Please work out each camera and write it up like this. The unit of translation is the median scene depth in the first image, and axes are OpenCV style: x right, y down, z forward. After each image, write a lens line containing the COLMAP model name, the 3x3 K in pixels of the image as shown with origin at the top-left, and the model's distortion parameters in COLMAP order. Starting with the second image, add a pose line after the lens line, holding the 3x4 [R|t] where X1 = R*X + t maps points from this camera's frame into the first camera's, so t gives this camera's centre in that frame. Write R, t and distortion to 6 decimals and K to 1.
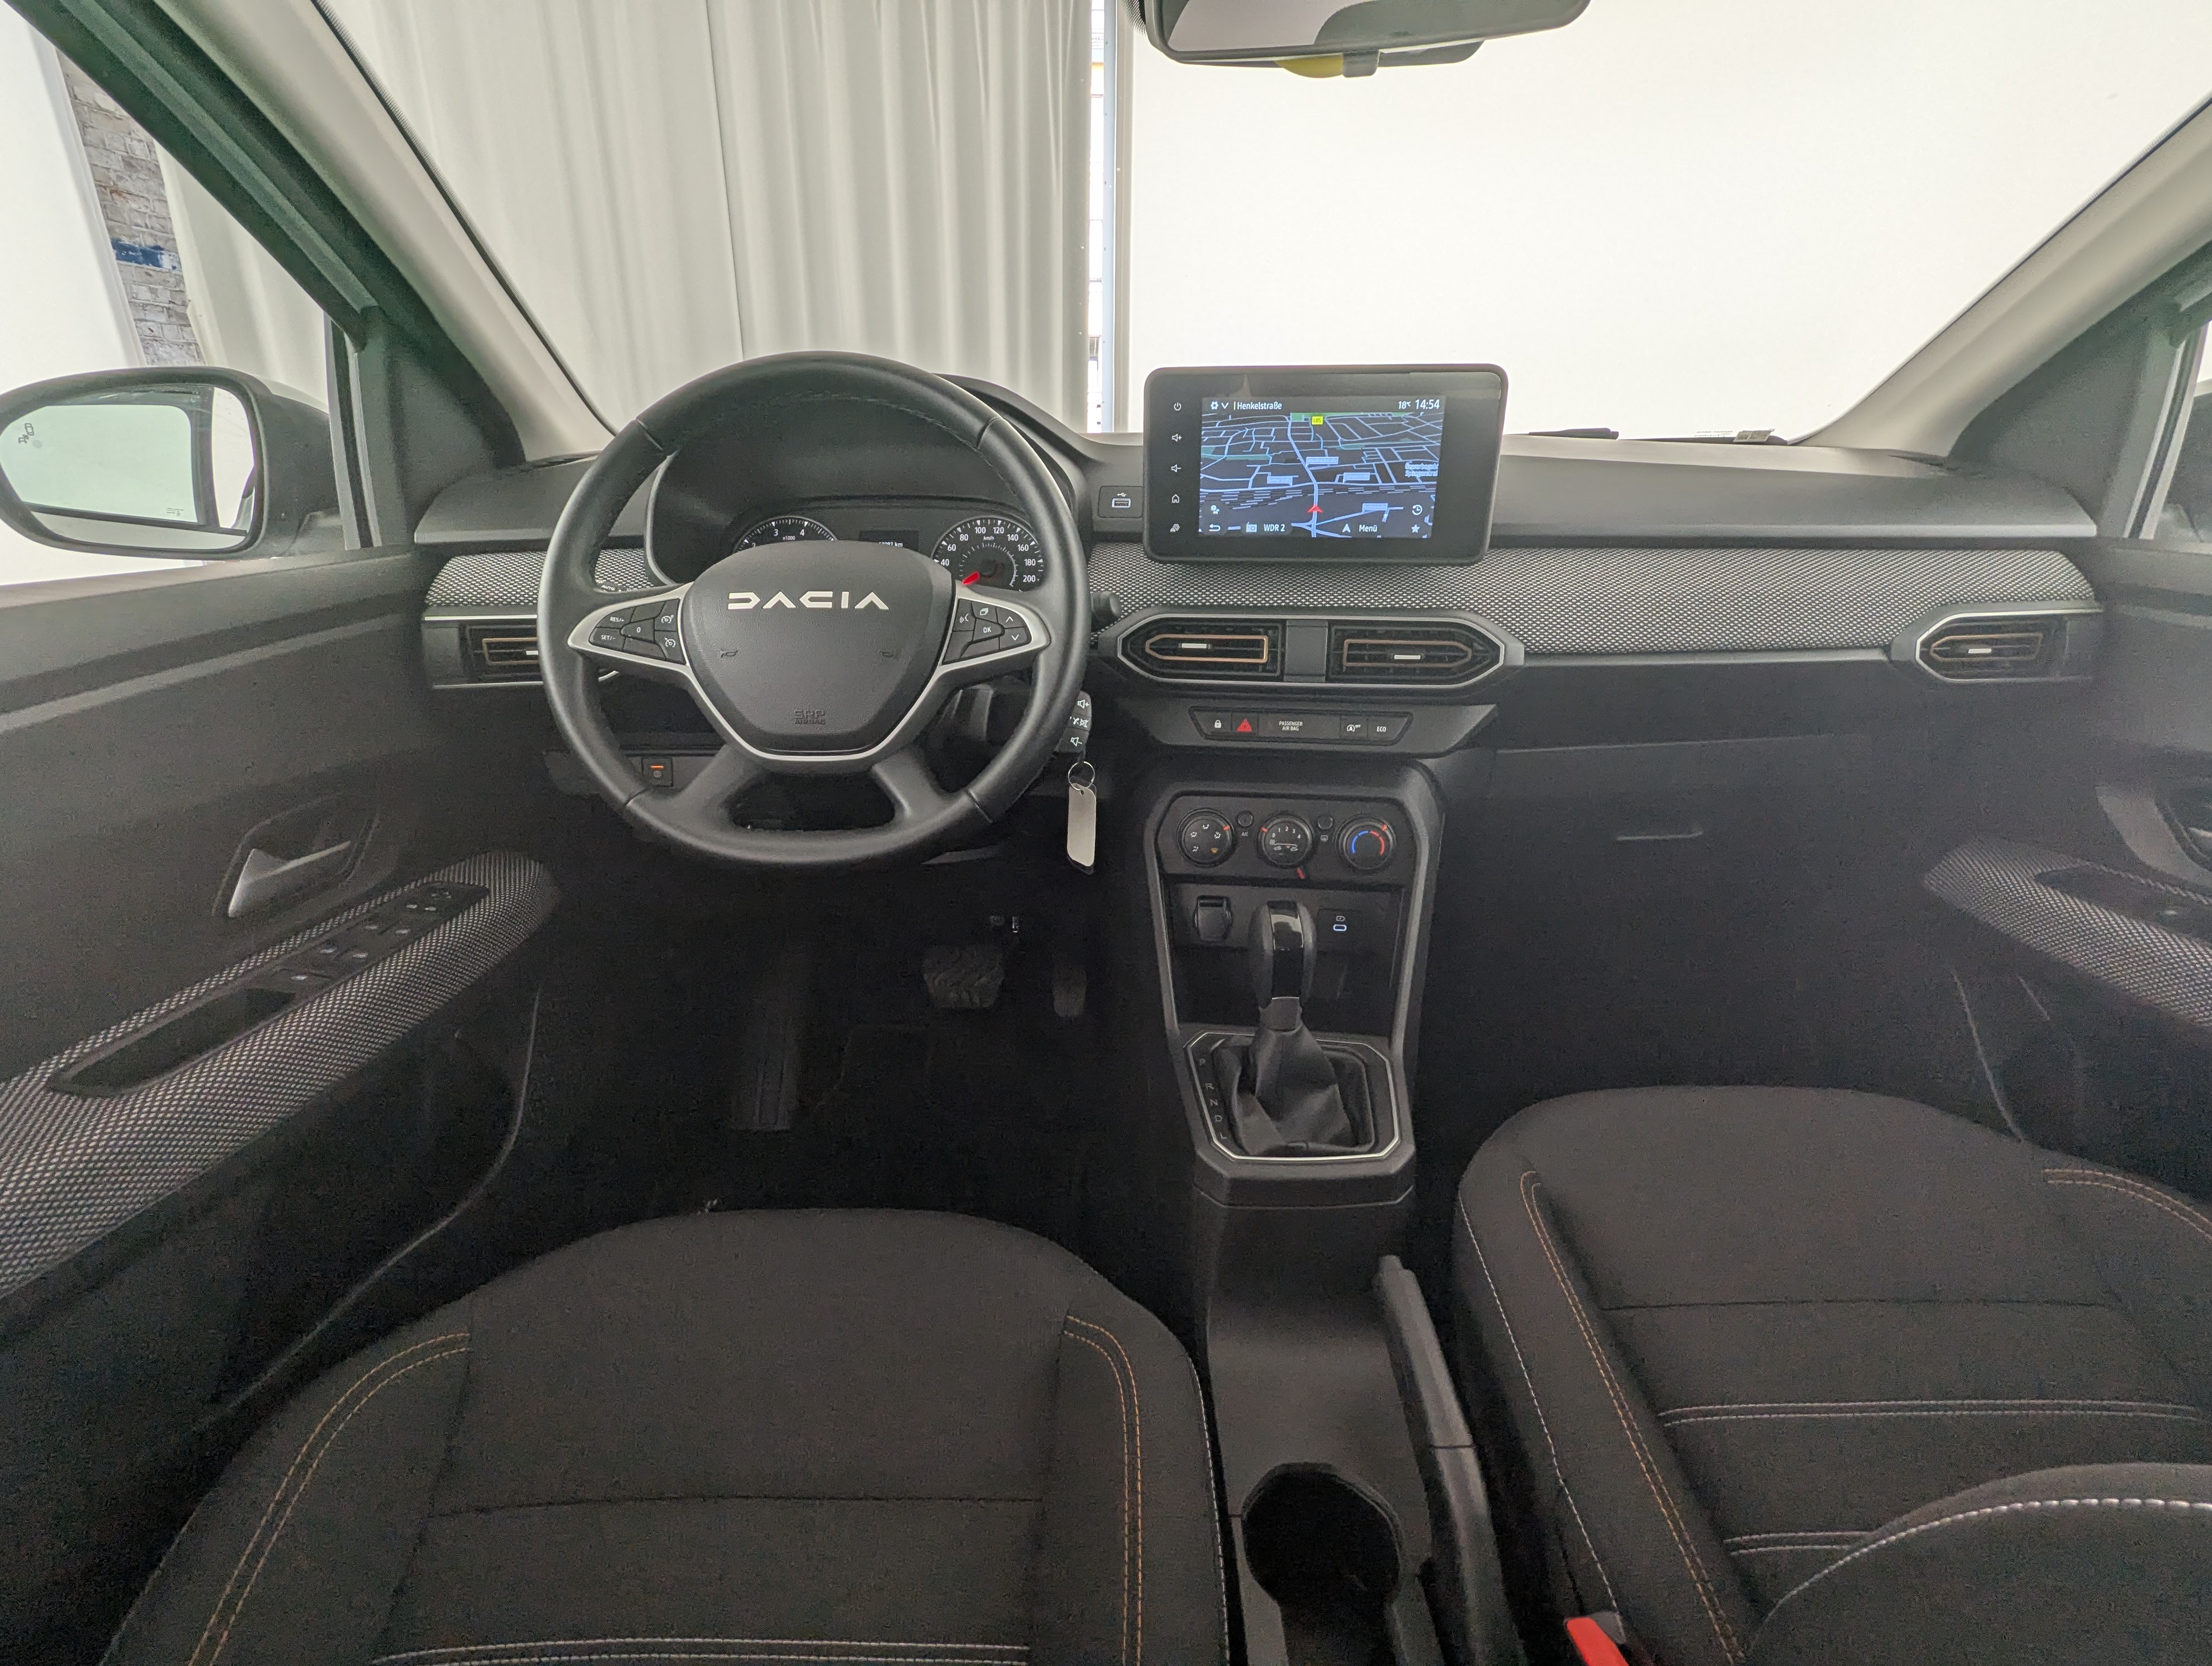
lens RADIAL K [[1060.0, 0, 1100.6], [0, 1060.0, 831.1], [0, 0, 1]] dist [-0.000788, 0.001433]
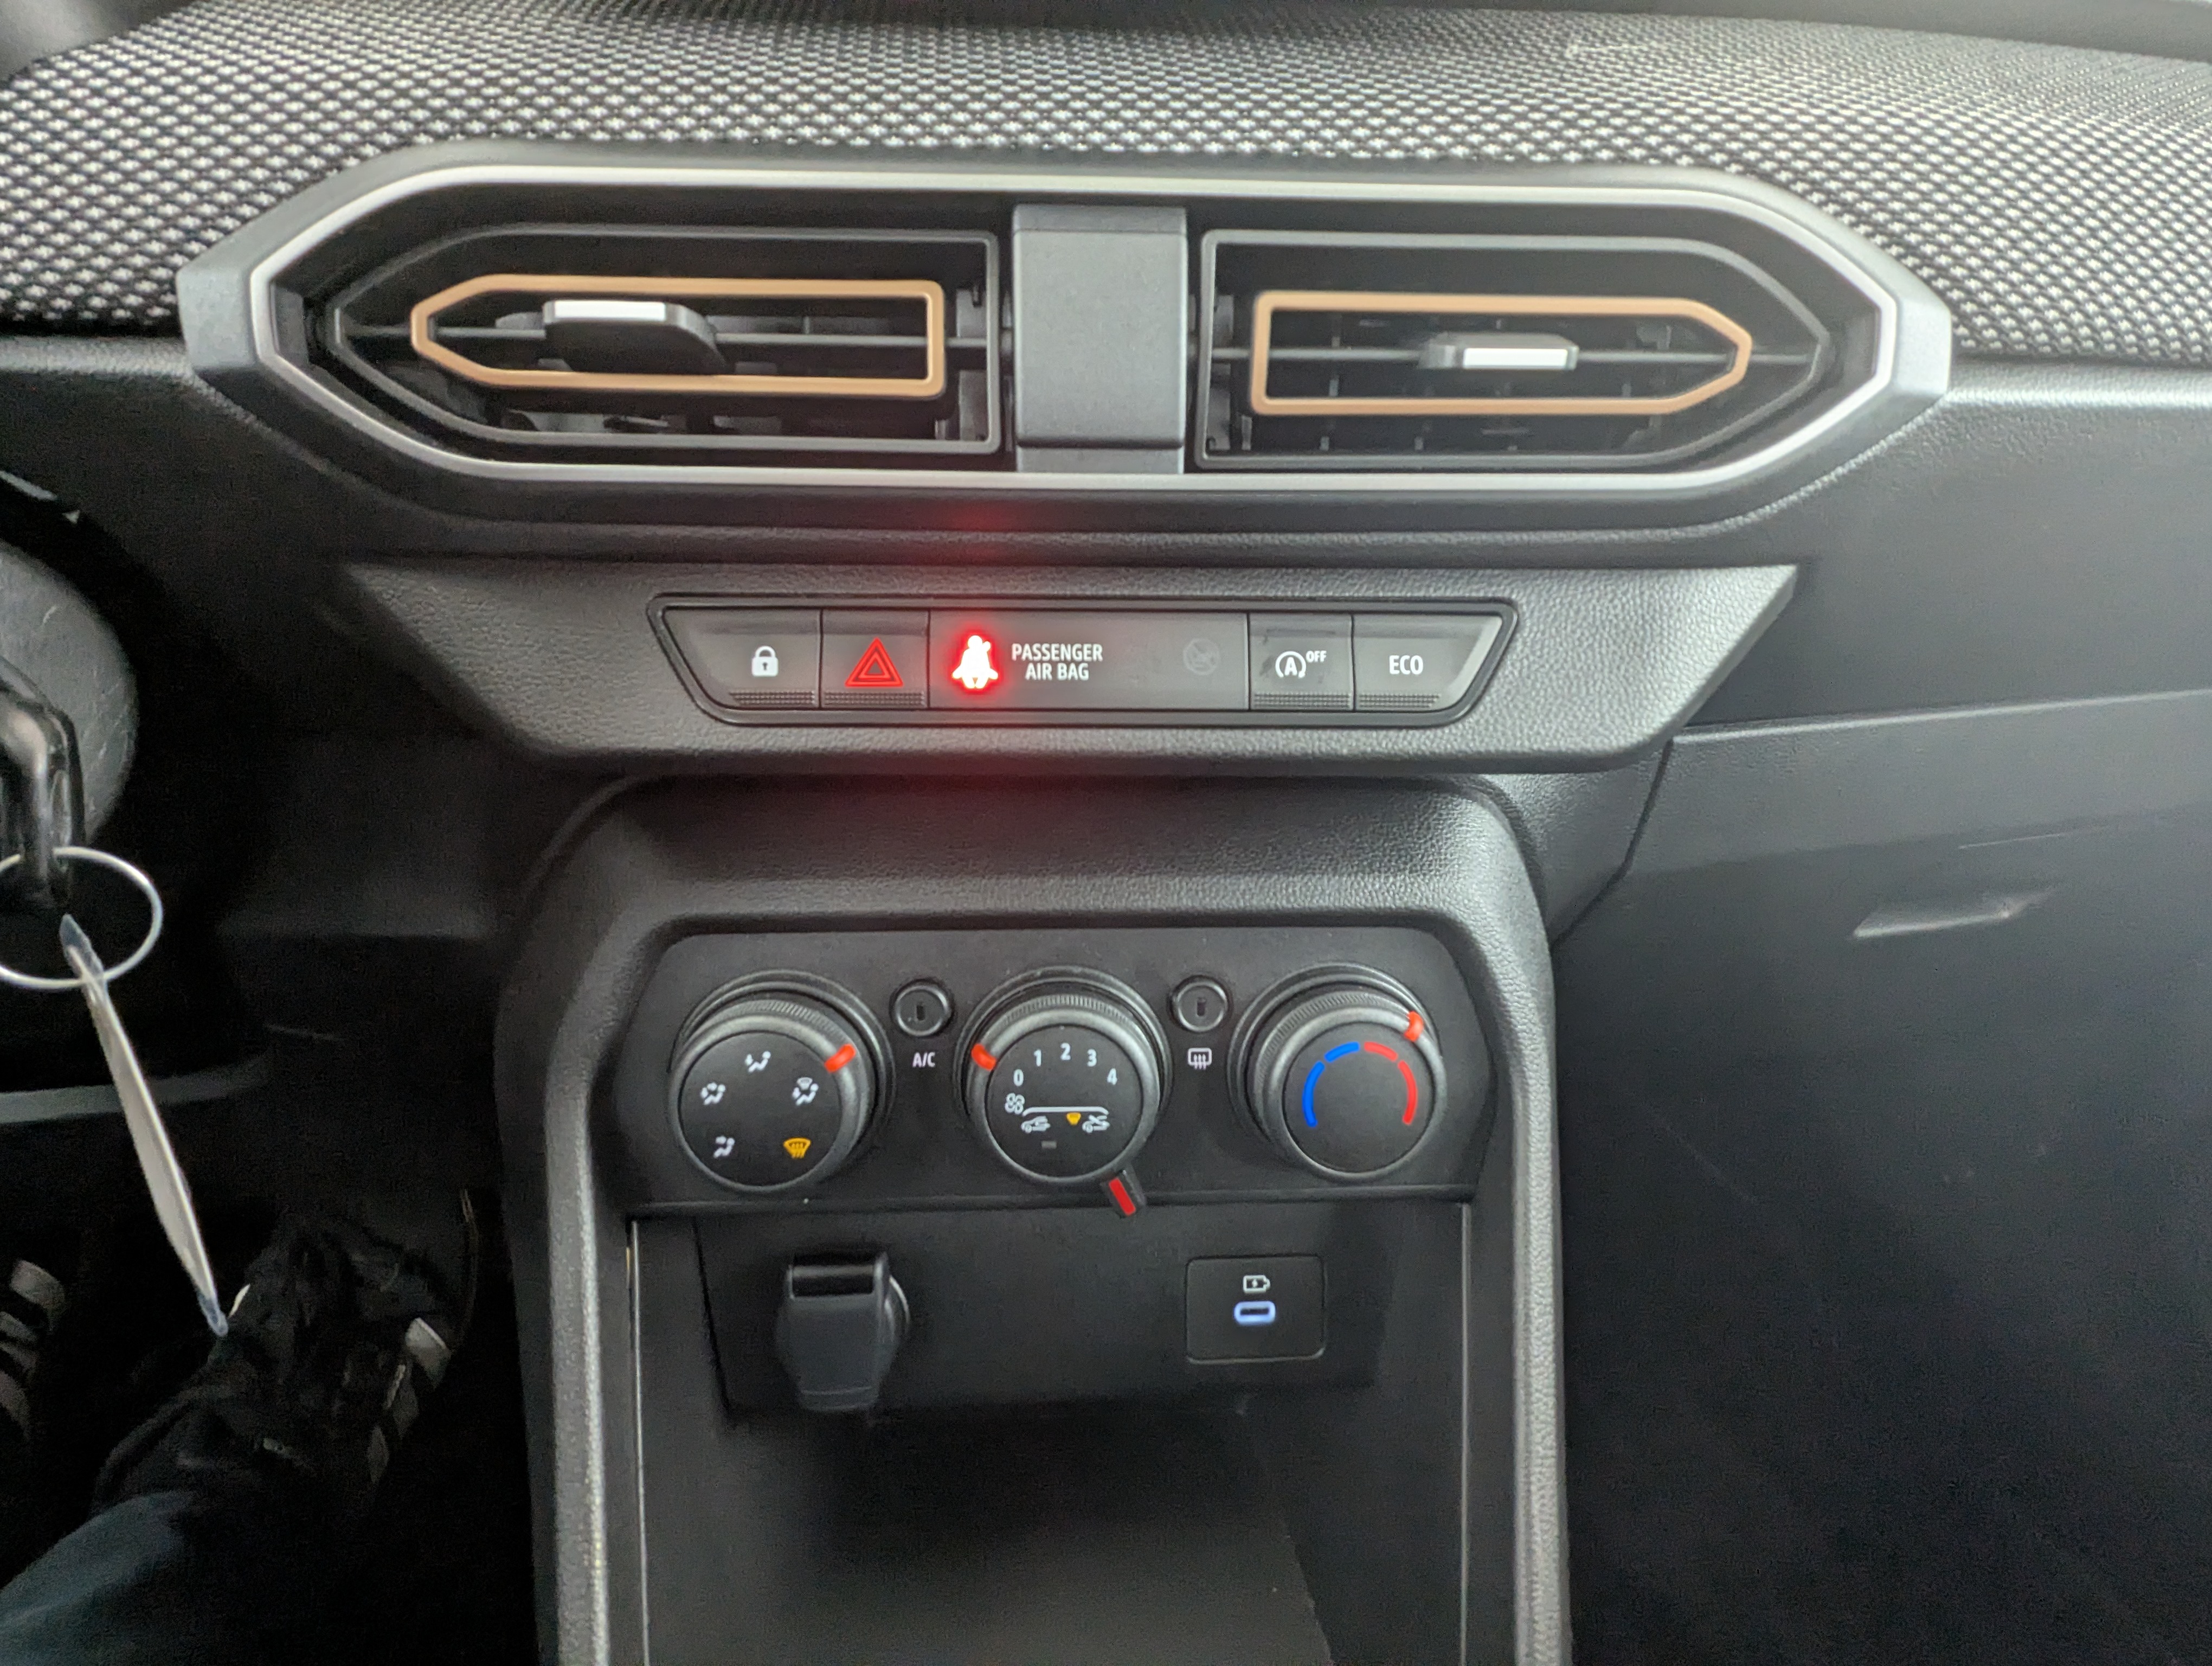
lens RADIAL K [[1060.0, 0, 1120.9], [0, 1060.0, 814.0], [0, 0, 1]] dist [-0.000788, 0.001433]
pose [[0.985265, -0.045314, 0.164926, 0.160082], [0.047082, 0.998868, -0.006824, -0.064371], [-0.164430, 0.014488, 0.986282, 0.794836]]
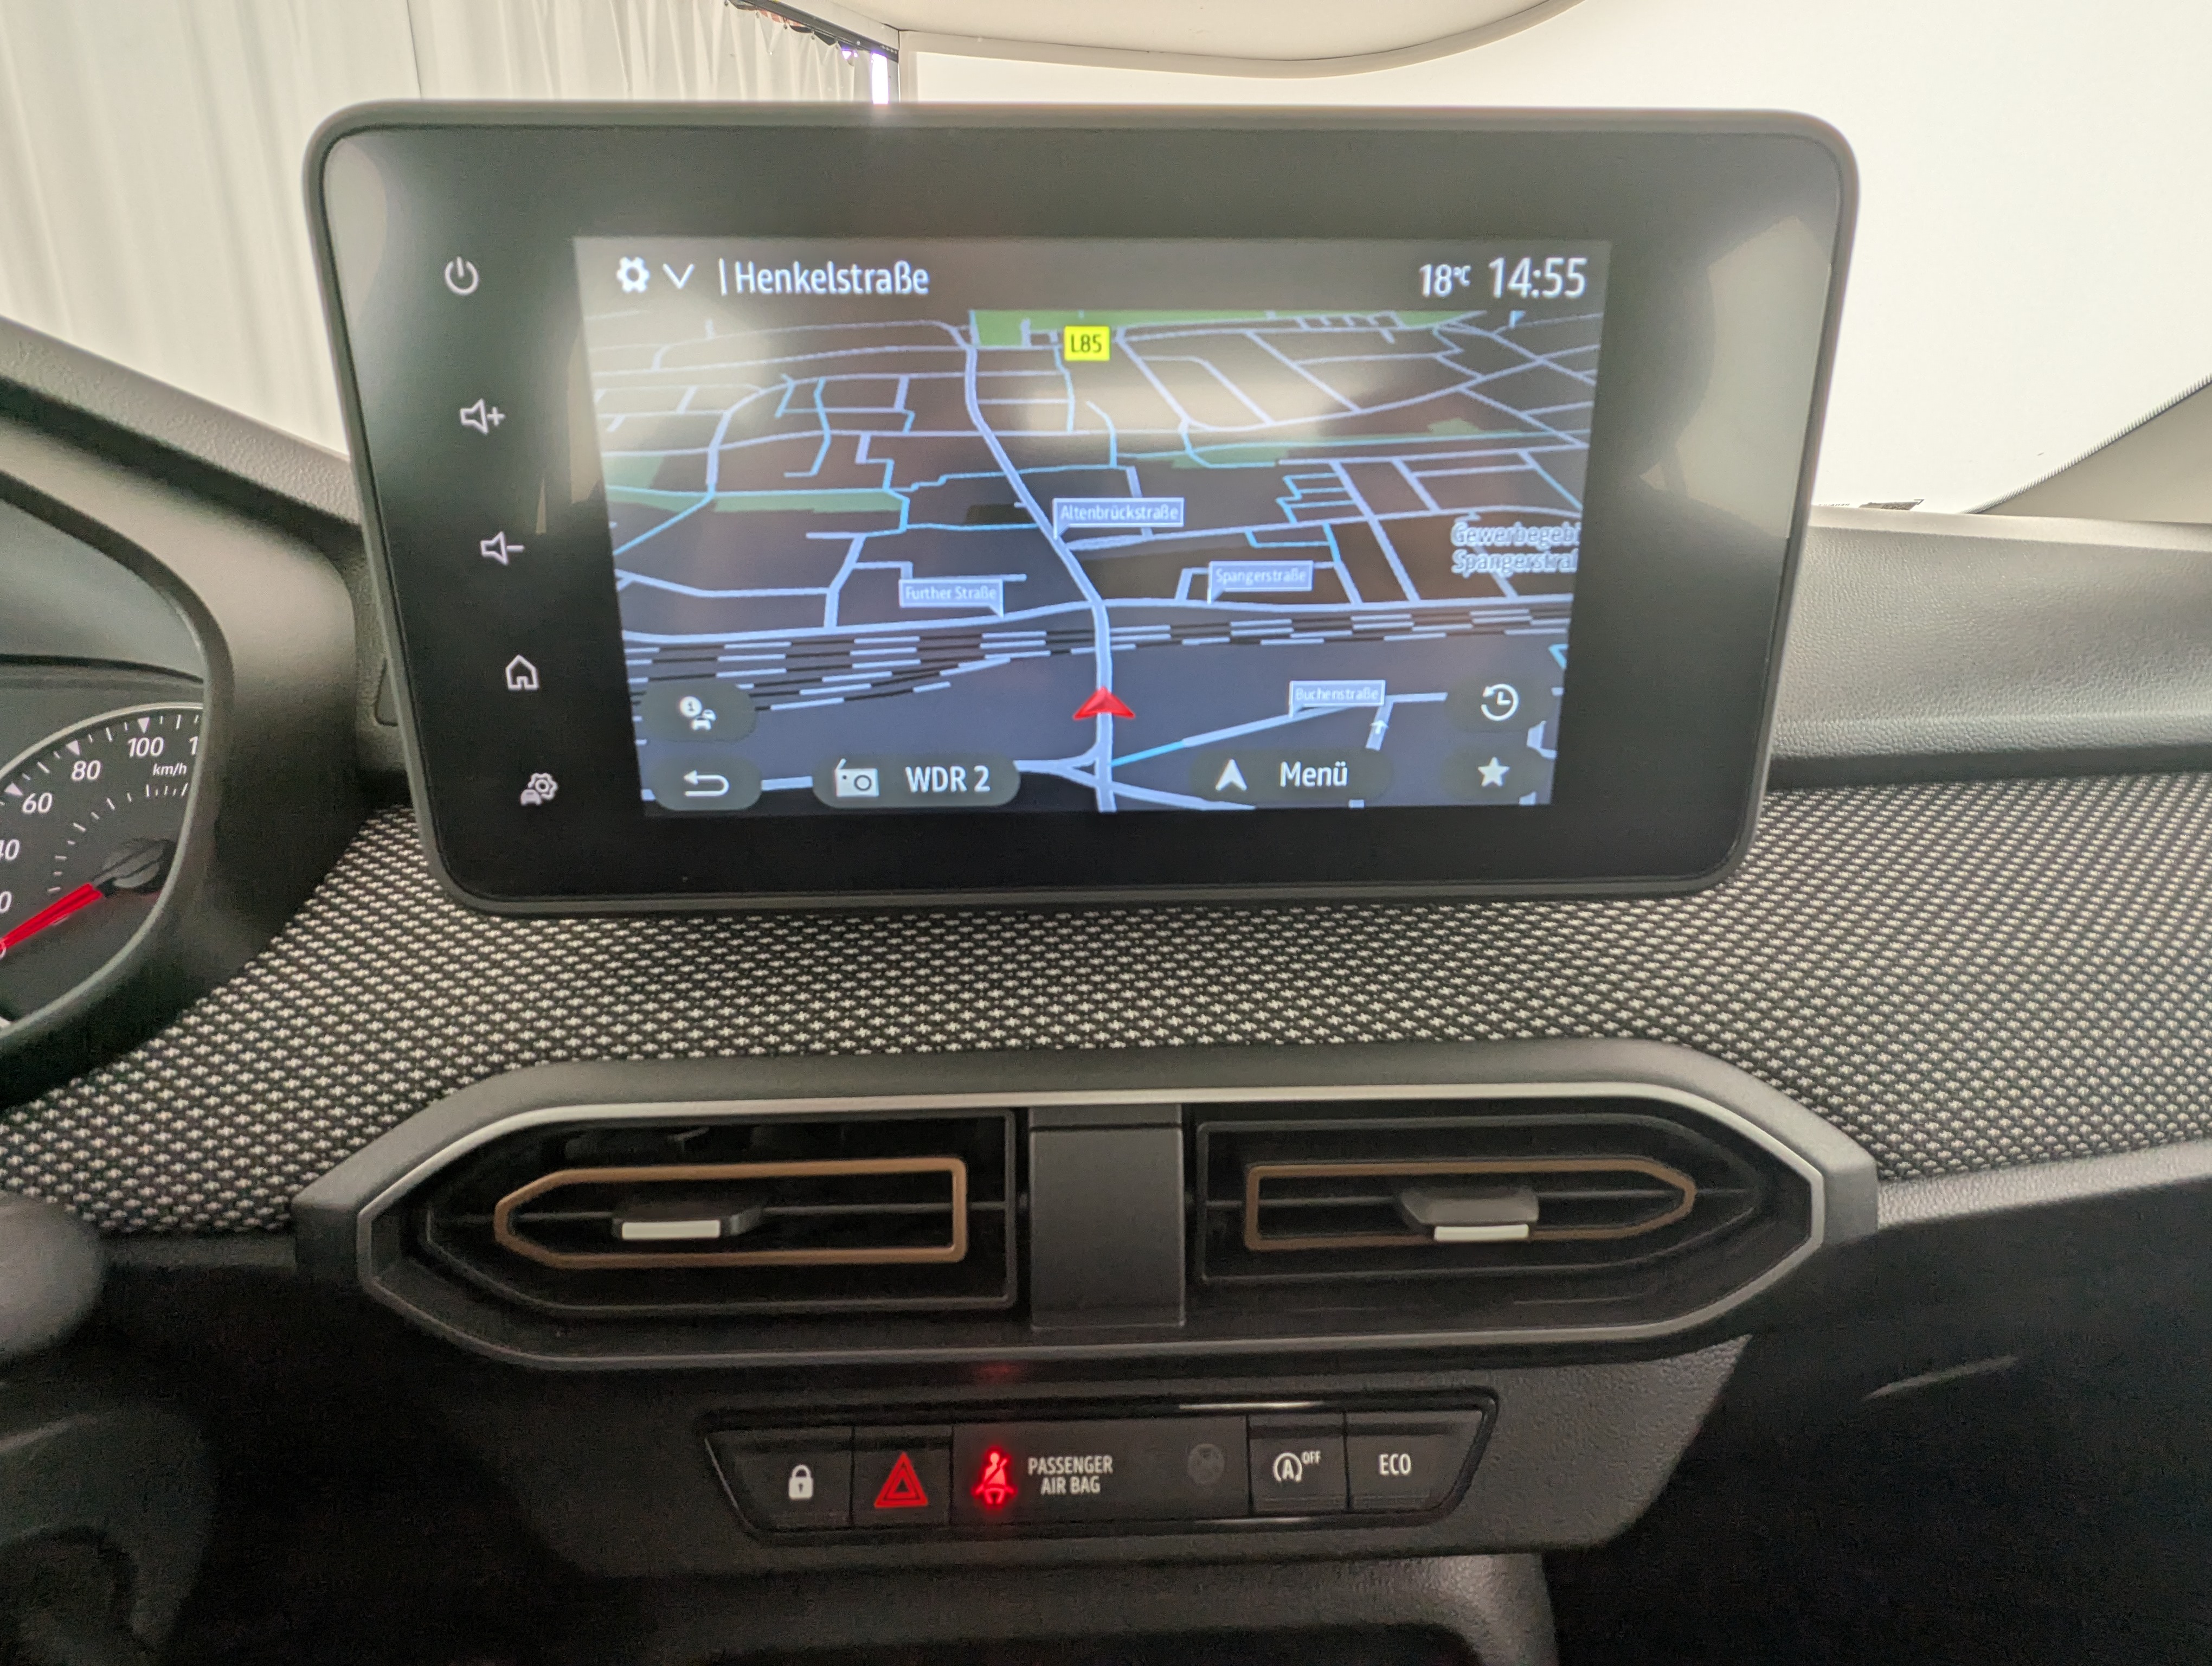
lens RADIAL K [[1060.0, 0, 1104.3], [0, 1060.0, 815.4], [0, 0, 1]] dist [-0.000788, 0.001433]
pose [[0.986484, -0.043710, 0.157922, 0.161428], [0.061351, 0.992188, -0.108620, -0.250006], [-0.151941, 0.116840, 0.981459, 0.755715]]
